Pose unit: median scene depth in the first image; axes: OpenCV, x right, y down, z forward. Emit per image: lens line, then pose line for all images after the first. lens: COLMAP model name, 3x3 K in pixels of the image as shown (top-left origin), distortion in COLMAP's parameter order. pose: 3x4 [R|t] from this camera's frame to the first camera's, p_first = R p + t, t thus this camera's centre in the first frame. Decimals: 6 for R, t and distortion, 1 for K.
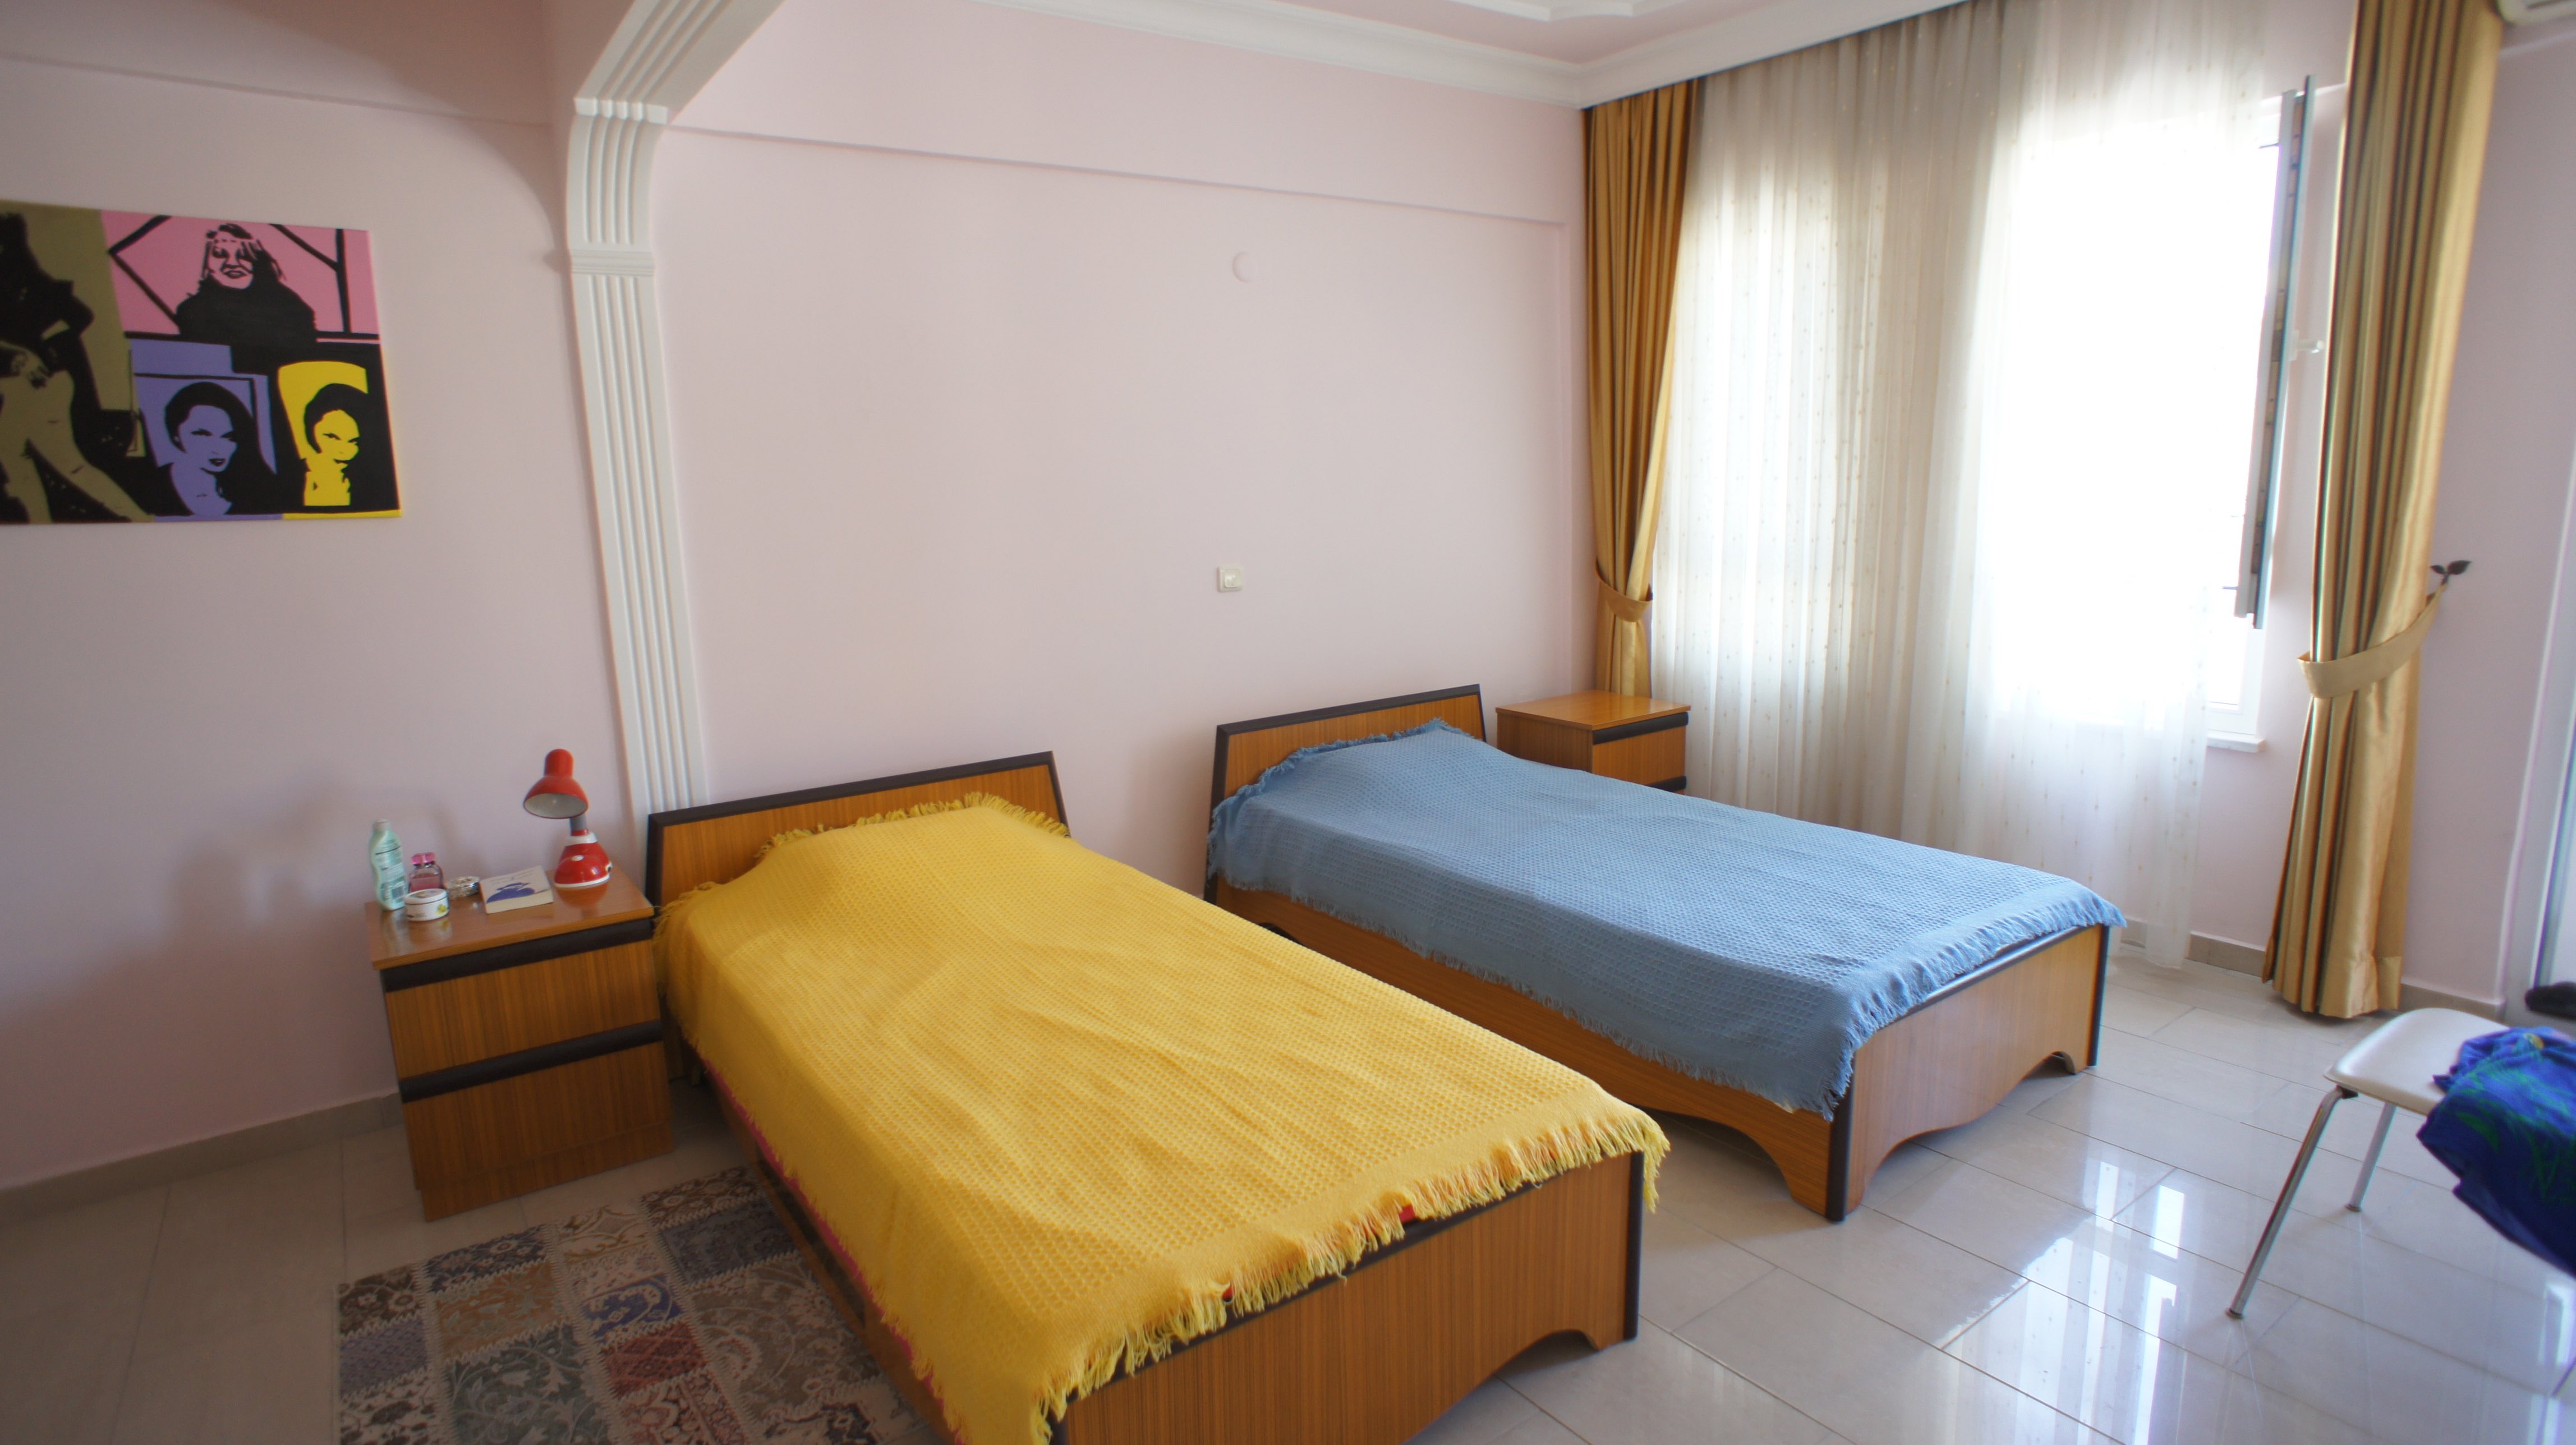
lens RADIAL K [[1361.0, 0, 1275.6], [0, 1361.0, 726.8], [0, 0, 1]] dist [0.007020, 0.004984]
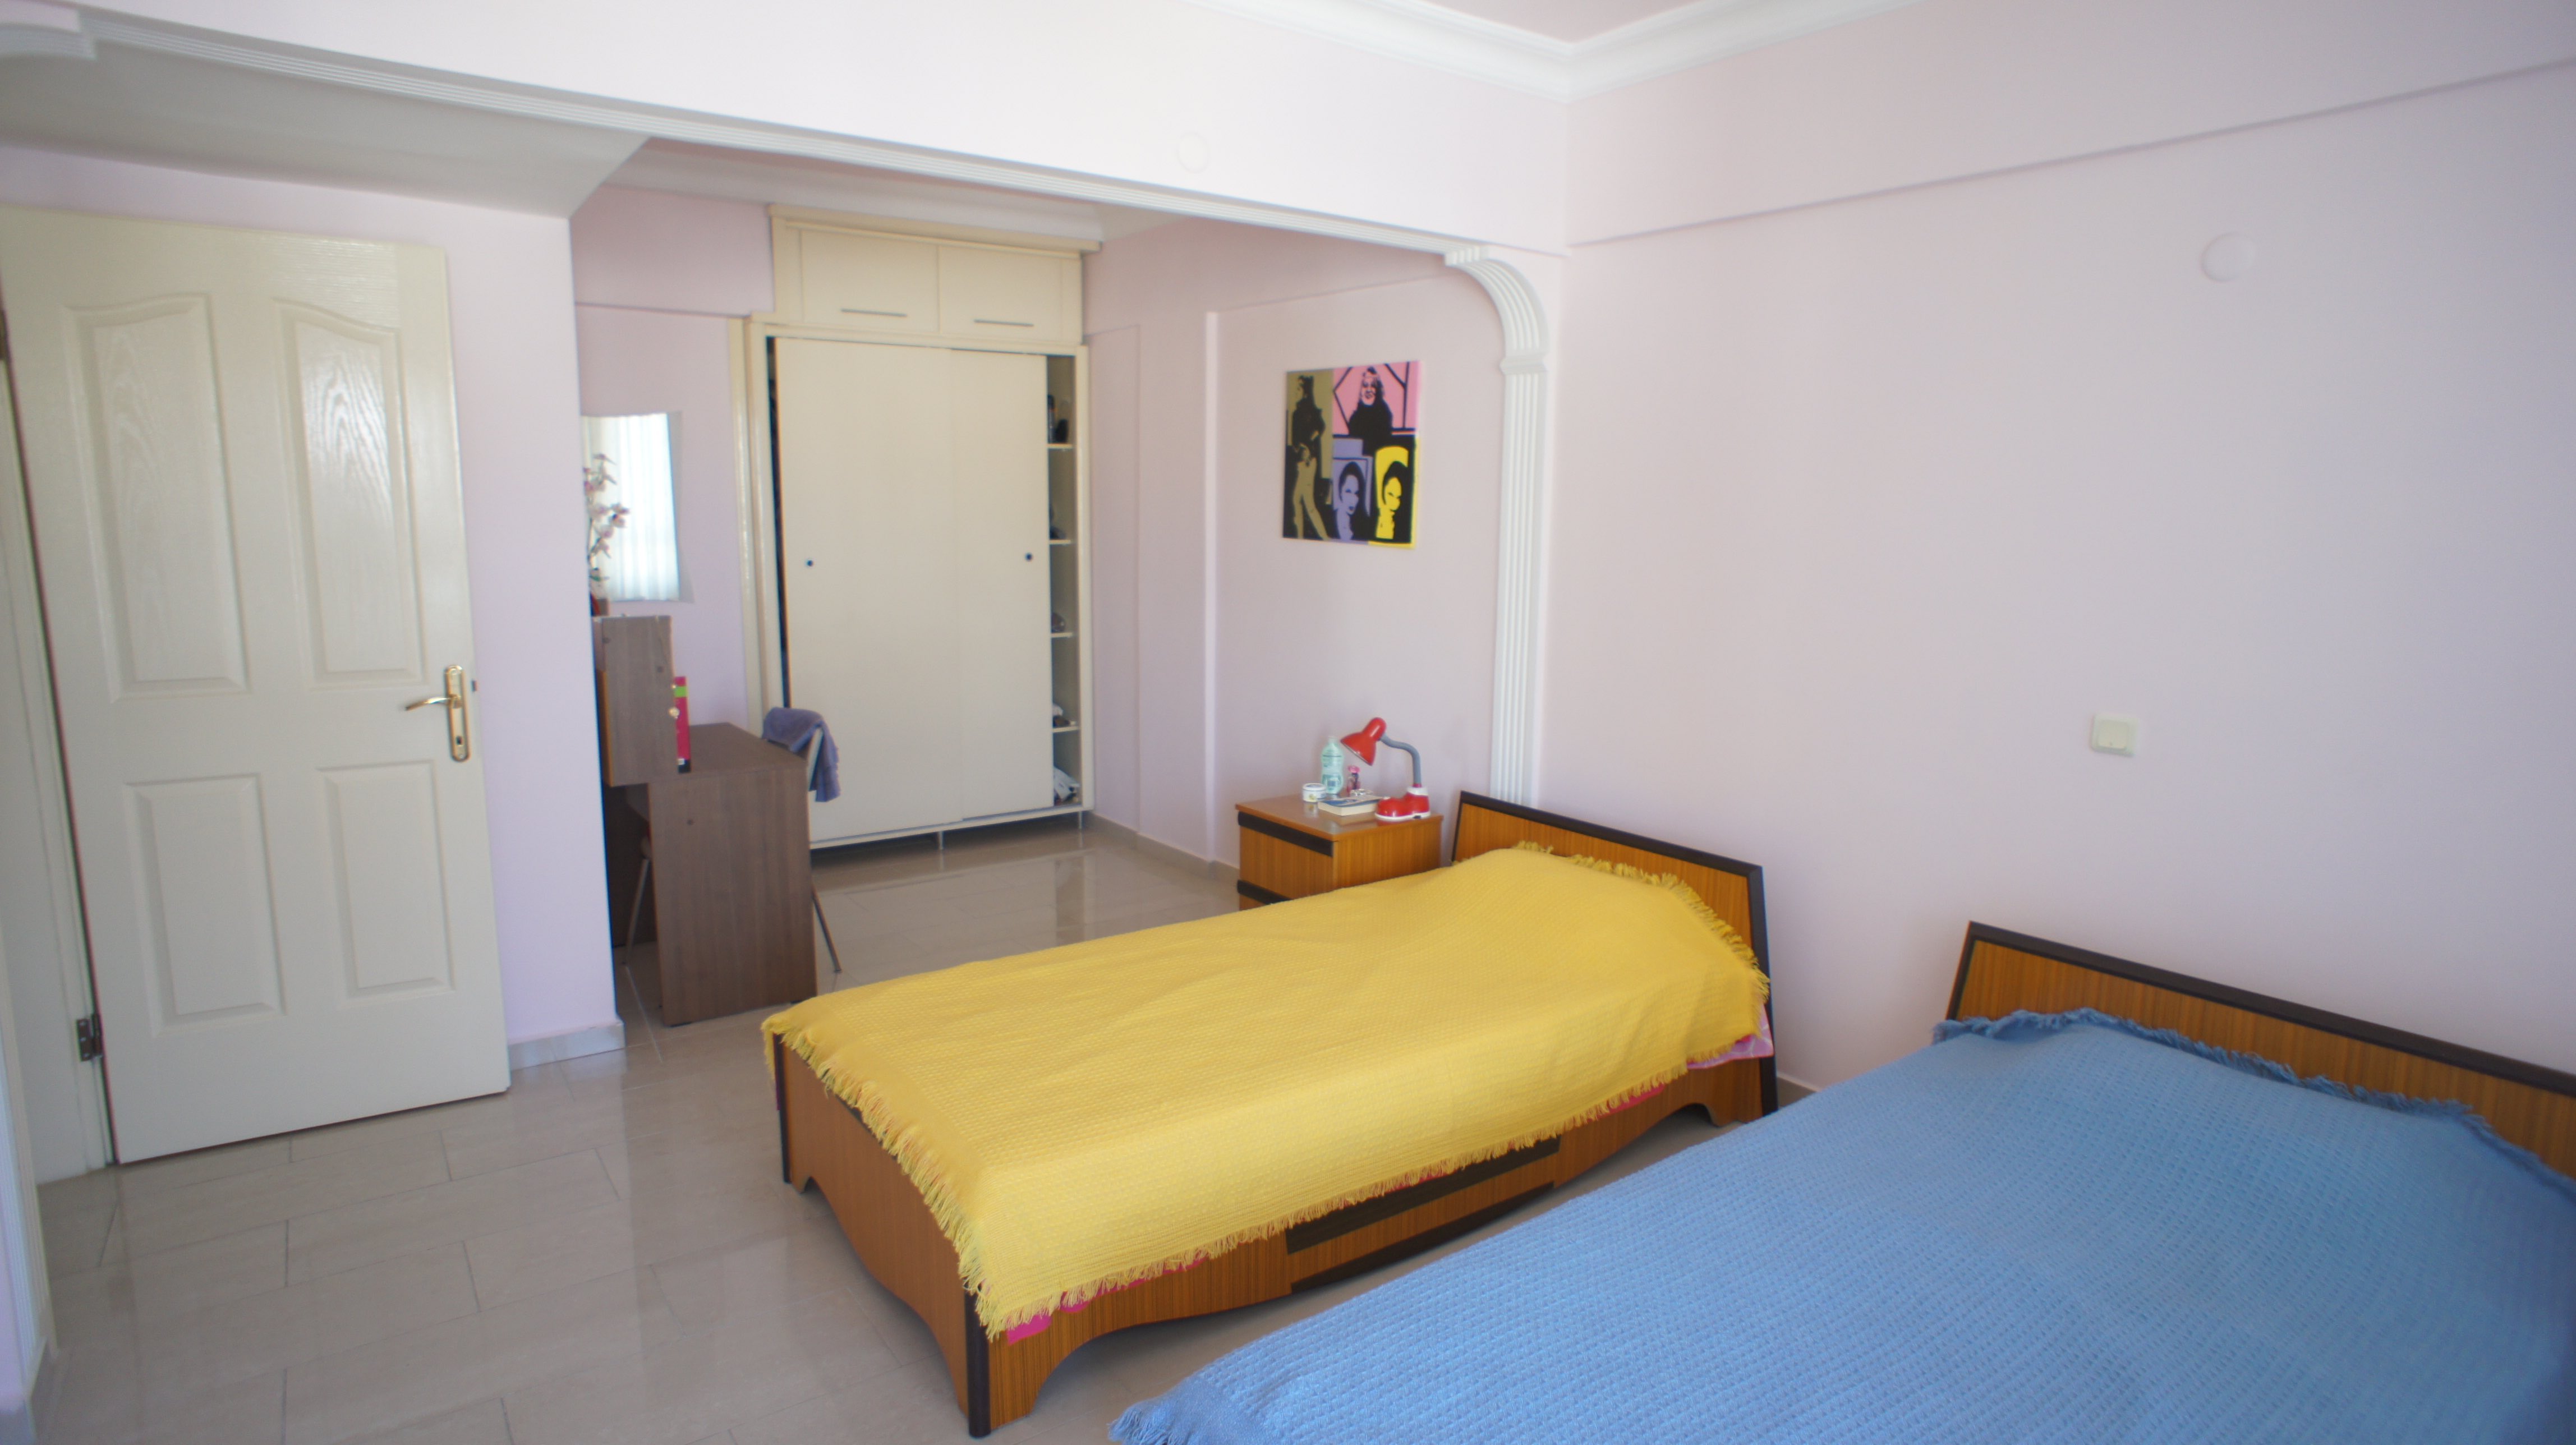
lens RADIAL K [[1361.0, 0, 1276.9], [0, 1361.0, 711.5], [0, 0, 1]] dist [0.007020, 0.004984]
pose [[0.037114, 0.181873, -0.982621, 0.892726], [-0.214645, 0.961799, 0.169912, -0.214095], [0.975987, 0.204608, 0.074734, 0.822932]]
